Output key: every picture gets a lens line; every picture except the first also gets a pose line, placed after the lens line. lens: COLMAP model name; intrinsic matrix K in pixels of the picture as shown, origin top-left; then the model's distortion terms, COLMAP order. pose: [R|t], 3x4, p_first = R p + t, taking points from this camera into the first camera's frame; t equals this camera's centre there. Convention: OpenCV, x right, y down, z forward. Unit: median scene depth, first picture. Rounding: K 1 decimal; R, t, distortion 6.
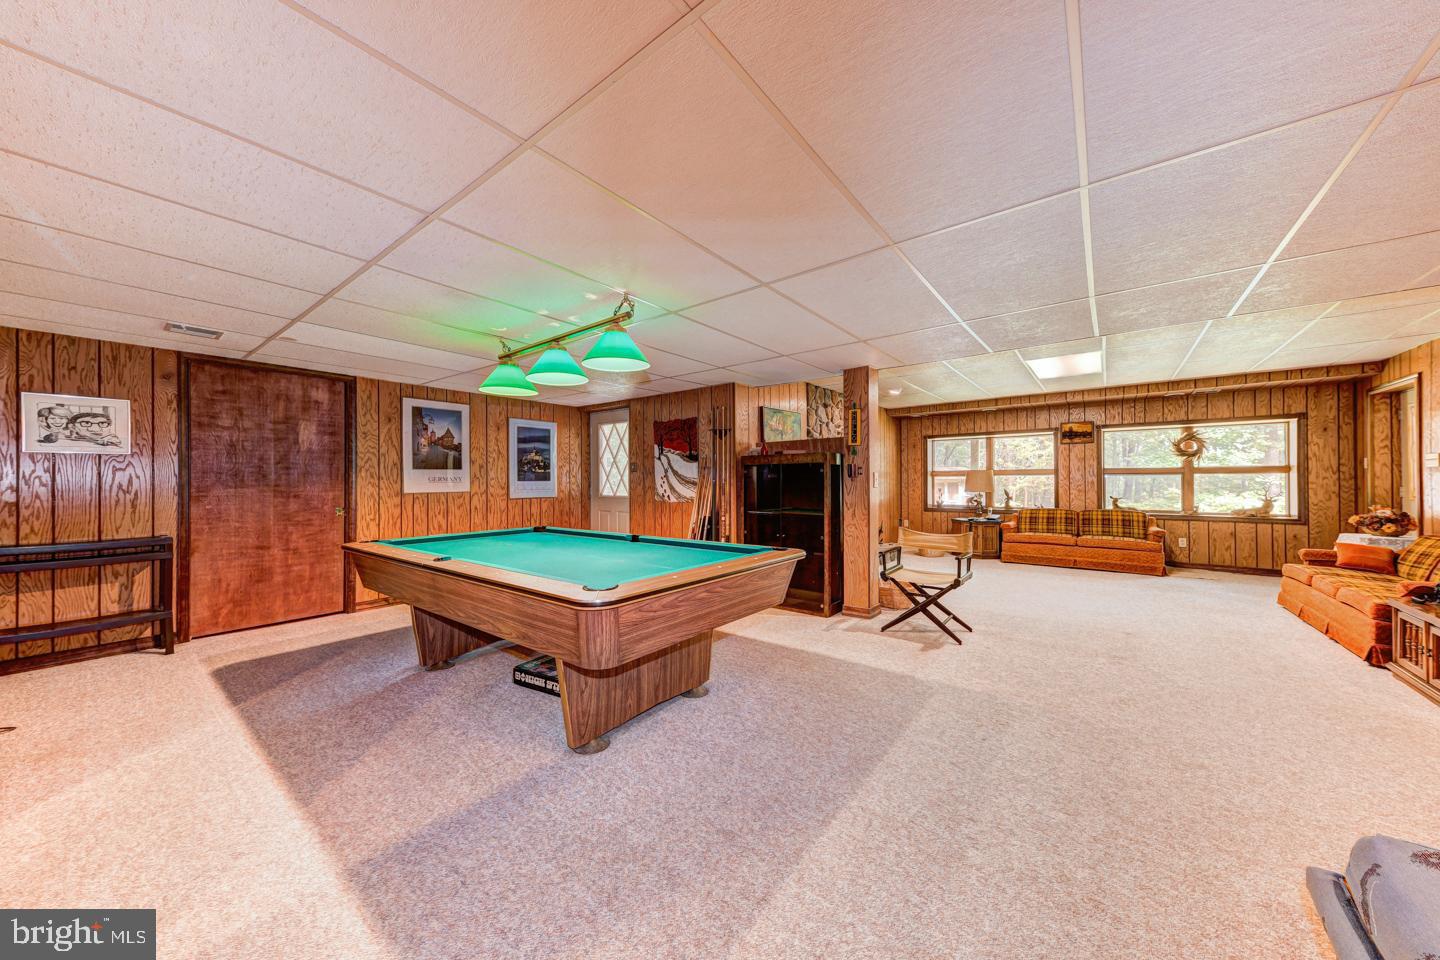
lens RADIAL K [[488.5, 0, 713.5], [0, 488.5, 479.1], [0, 0, 1]] dist [-0.008241, -0.000041]
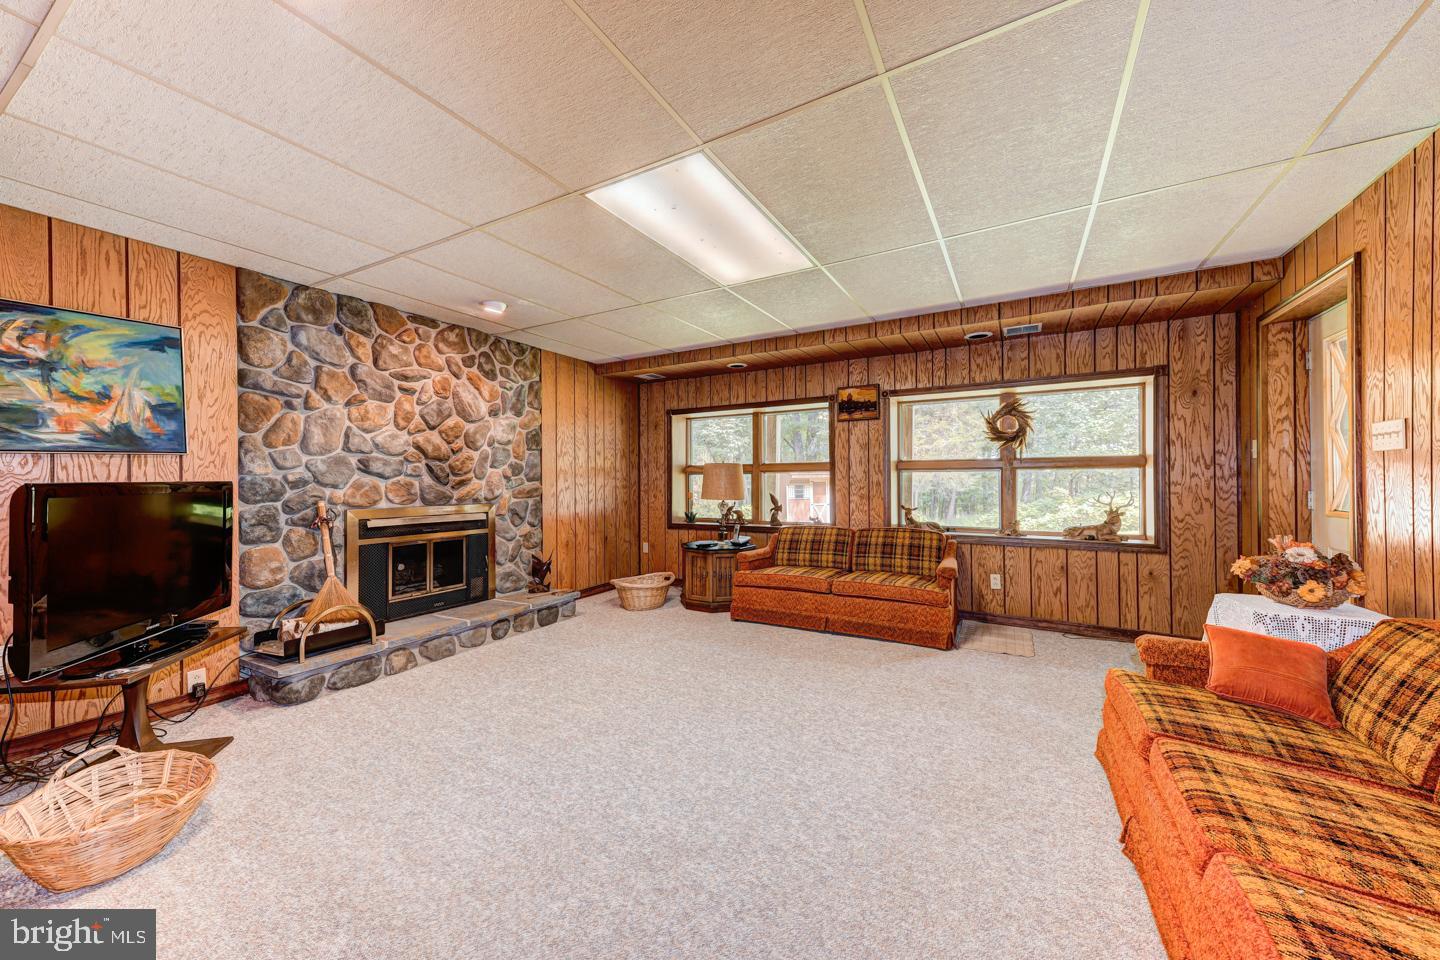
lens RADIAL K [[533.0, 0, 724.1], [0, 533.0, 480.1], [0, 0, 1]] dist [0.000456, -0.000605]
pose [[0.985730, -0.003835, 0.168290, 0.551768], [0.003011, 0.999982, 0.005152, -0.001336], [-0.168307, -0.004572, 0.985724, 0.422870]]
